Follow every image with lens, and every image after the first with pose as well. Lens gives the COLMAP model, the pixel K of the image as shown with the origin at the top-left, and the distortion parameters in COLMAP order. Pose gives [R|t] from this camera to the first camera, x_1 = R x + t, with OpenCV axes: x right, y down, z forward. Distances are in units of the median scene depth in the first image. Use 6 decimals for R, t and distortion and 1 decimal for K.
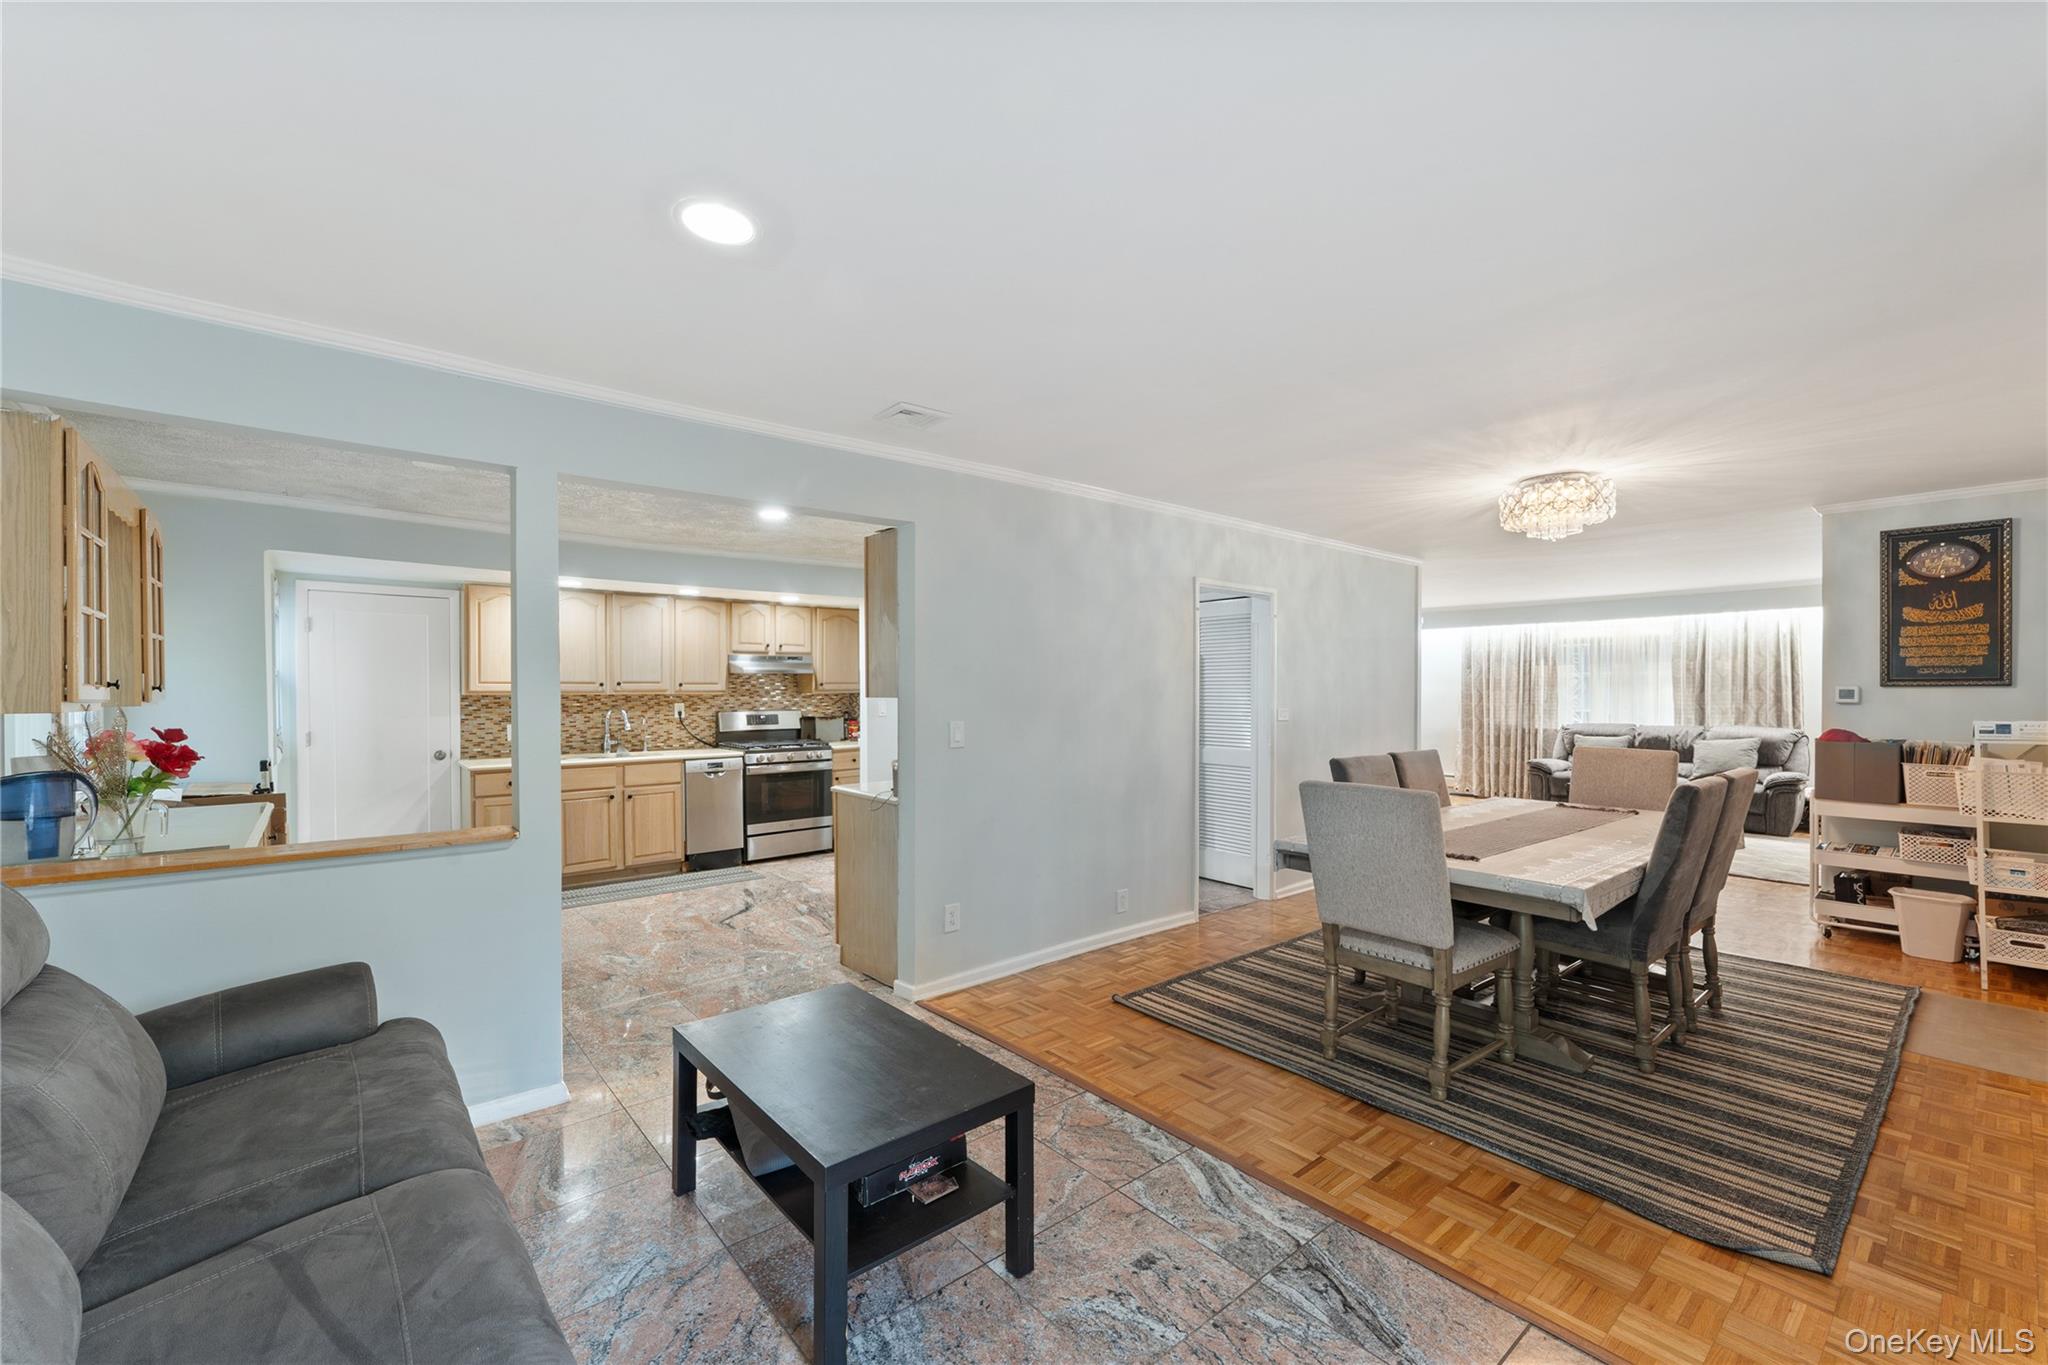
lens RADIAL K [[837.5, 0, 1017.2], [0, 837.5, 688.5], [0, 0, 1]] dist [-0.002099, -0.000334]
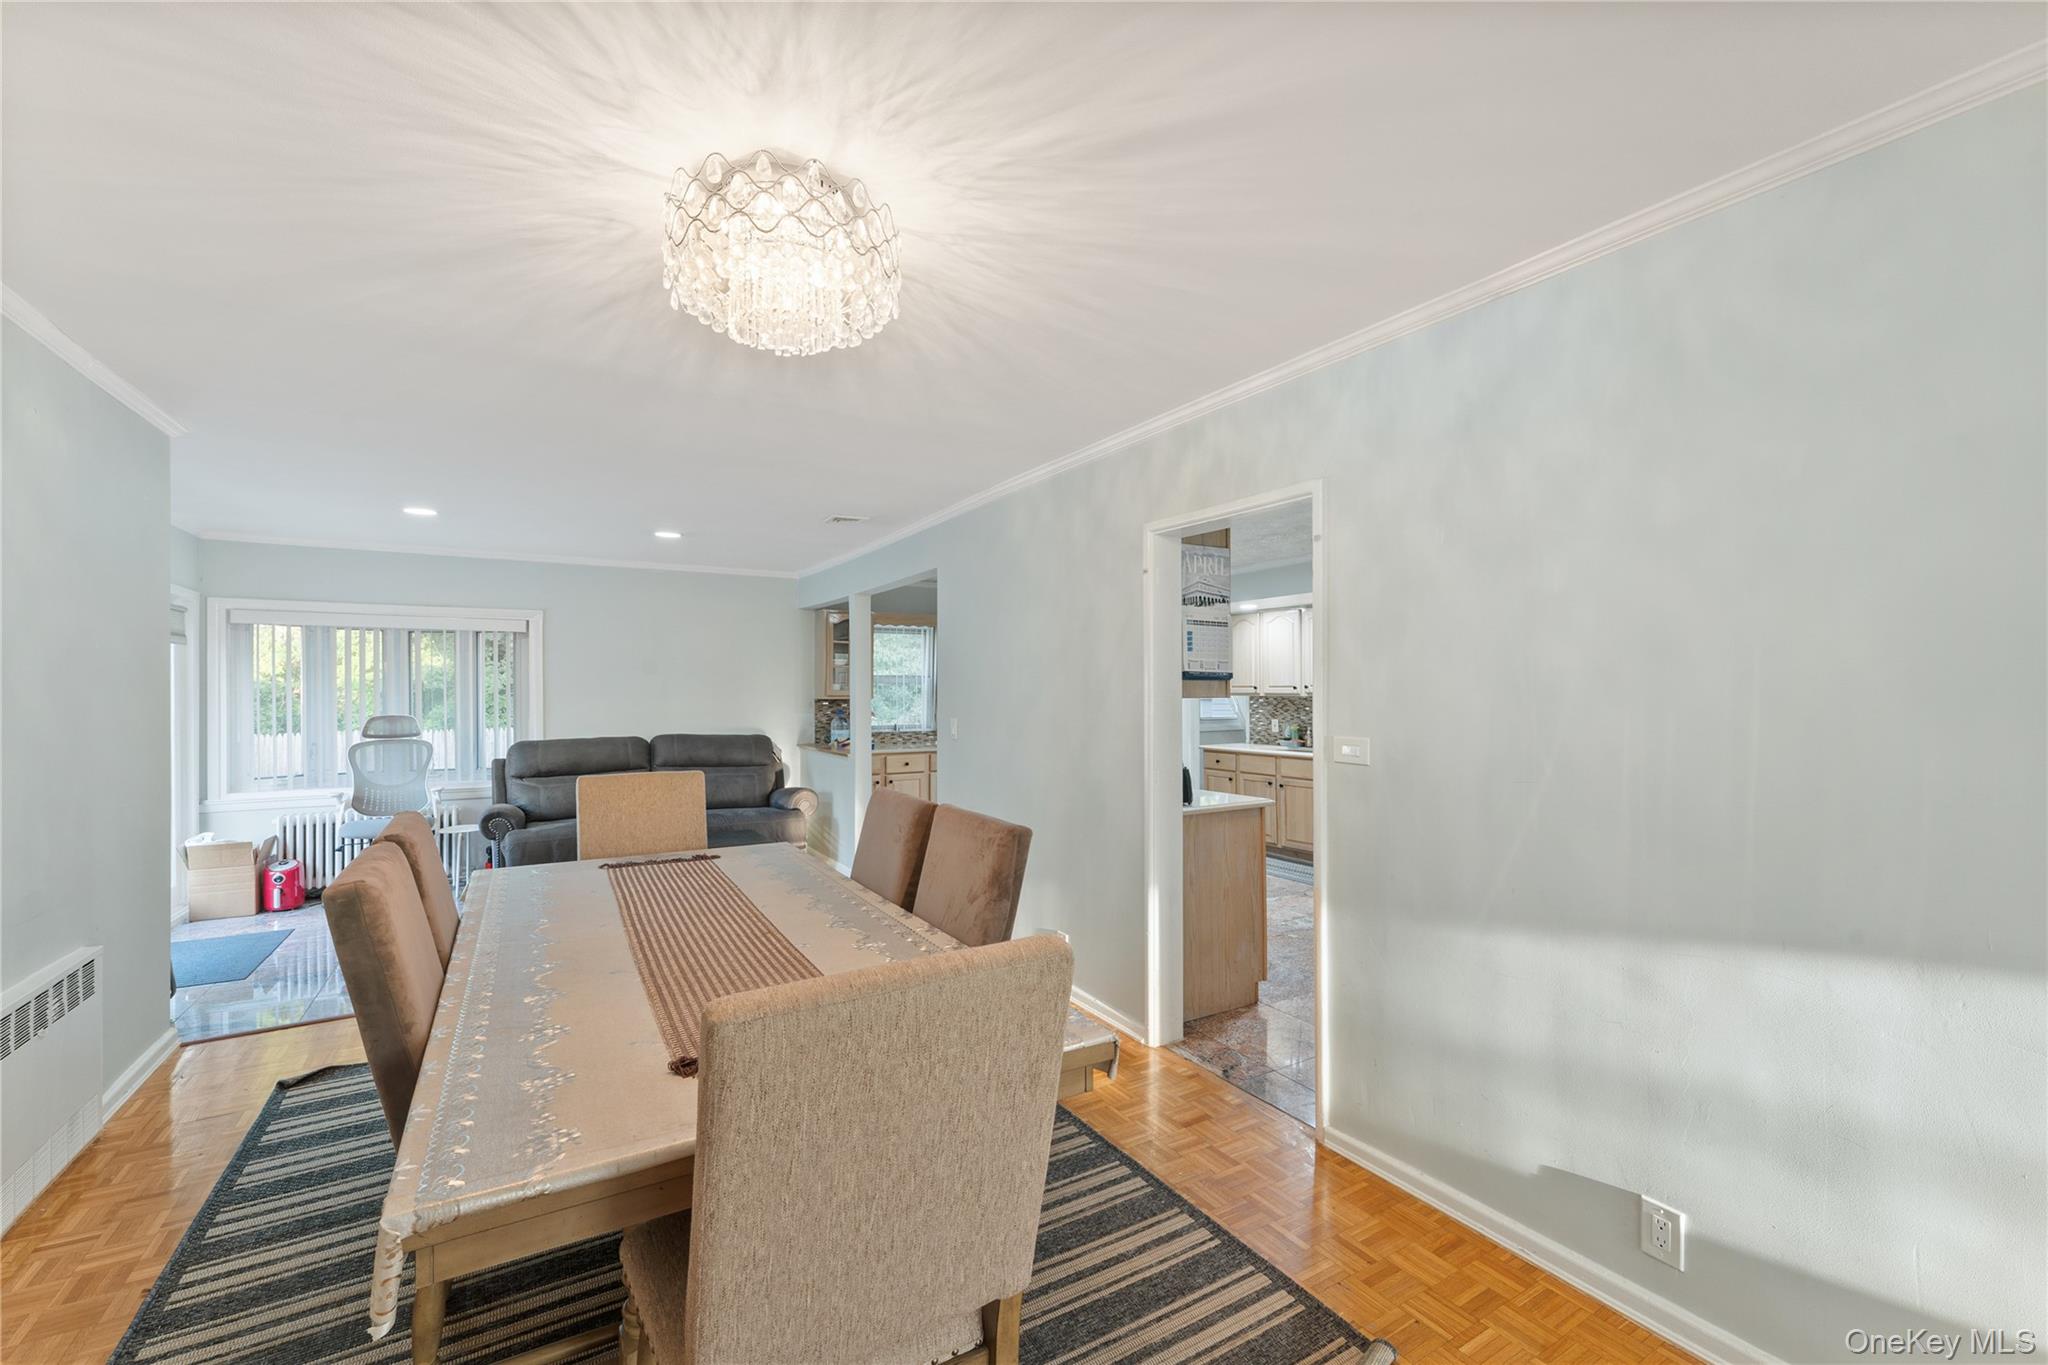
lens RADIAL K [[837.5, 0, 1017.2], [0, 837.5, 688.5], [0, 0, 1]] dist [-0.002099, -0.000334]
pose [[-0.155992, -0.003550, -0.987752, 1.001935], [0.003355, 0.999986, -0.004124, 0.000220], [0.987753, -0.003957, -0.155978, 1.135203]]
